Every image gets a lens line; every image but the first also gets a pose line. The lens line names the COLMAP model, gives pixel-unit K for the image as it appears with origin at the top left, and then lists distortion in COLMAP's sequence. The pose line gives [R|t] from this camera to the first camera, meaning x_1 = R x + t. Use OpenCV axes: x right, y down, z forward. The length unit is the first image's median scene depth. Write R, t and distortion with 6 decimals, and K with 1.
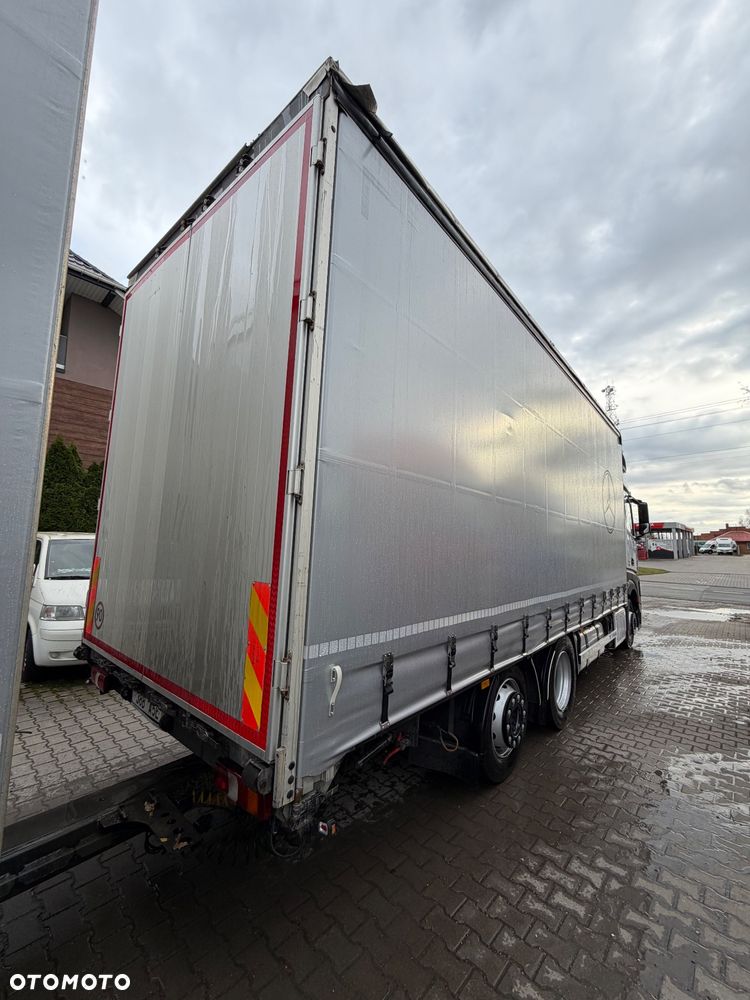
lens RADIAL K [[397.6, 0, 395.9], [0, 397.6, 485.1], [0, 0, 1]] dist [-0.001605, 0.000311]
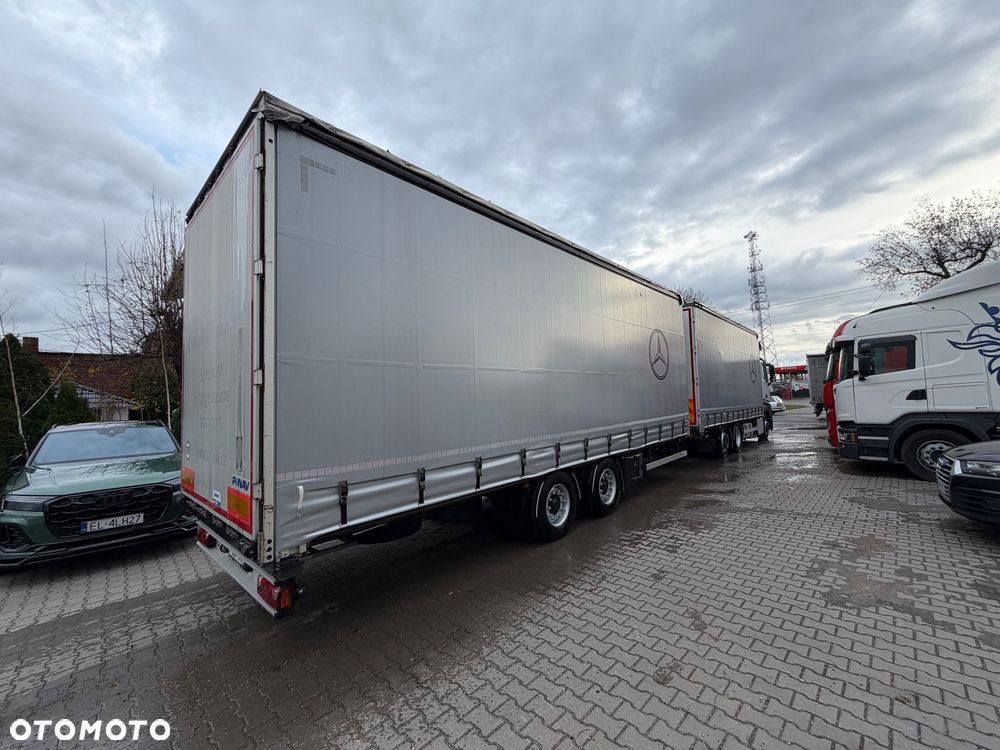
lens RADIAL K [[397.6, 0, 500.0], [0, 397.6, 375.0], [0, 0, 1]] dist [-0.001605, 0.000311]
pose [[0.996354, -0.075139, -0.040396, 0.124264], [0.077672, 0.994839, 0.065288, -0.007319], [0.035282, -0.068187, 0.997048, -0.092596]]
